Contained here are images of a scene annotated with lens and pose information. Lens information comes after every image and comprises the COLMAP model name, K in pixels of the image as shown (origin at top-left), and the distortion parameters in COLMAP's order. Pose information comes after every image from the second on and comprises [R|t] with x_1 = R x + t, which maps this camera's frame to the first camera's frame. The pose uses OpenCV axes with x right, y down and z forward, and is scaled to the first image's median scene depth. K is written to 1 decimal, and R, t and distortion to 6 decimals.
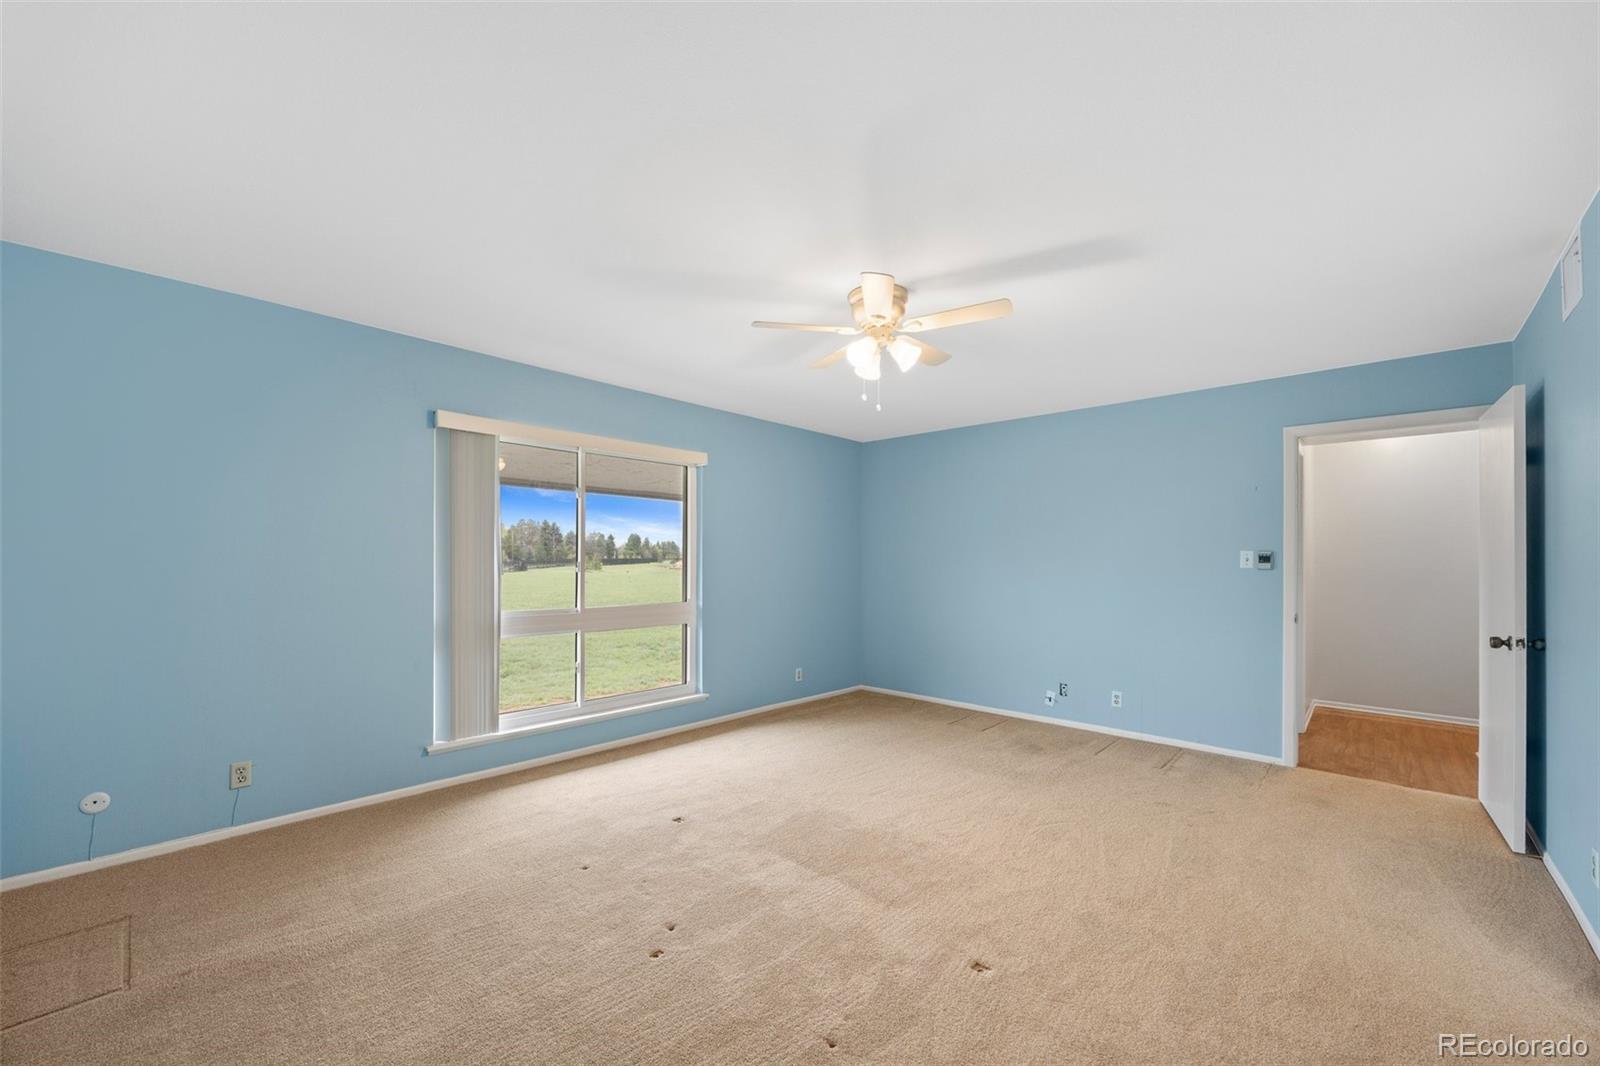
lens RADIAL K [[628.6, 0, 803.3], [0, 628.6, 562.6], [0, 0, 1]] dist [-0.002673, -0.000914]
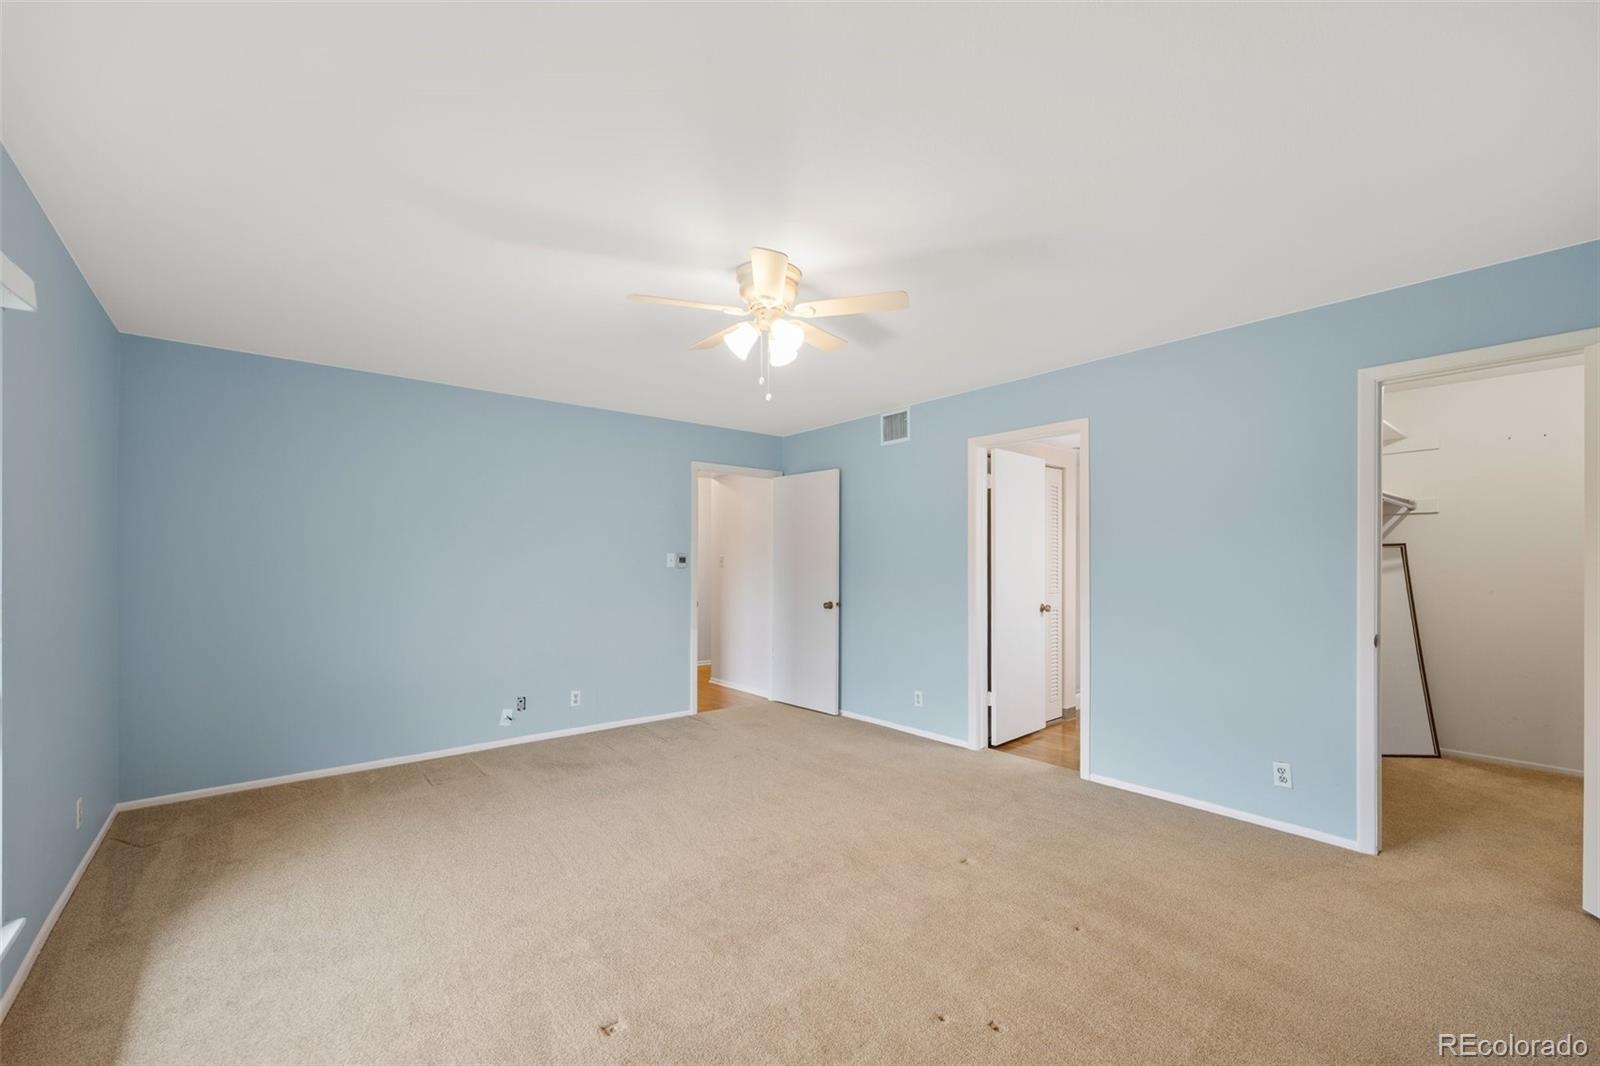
lens RADIAL K [[628.6, 0, 839.6], [0, 628.6, 557.7], [0, 0, 1]] dist [-0.002673, -0.000914]
pose [[0.125511, 0.003550, 0.992086, -0.523347], [0.004494, 0.999981, -0.004147, -0.003387], [-0.992082, 0.004979, 0.125492, 0.521498]]
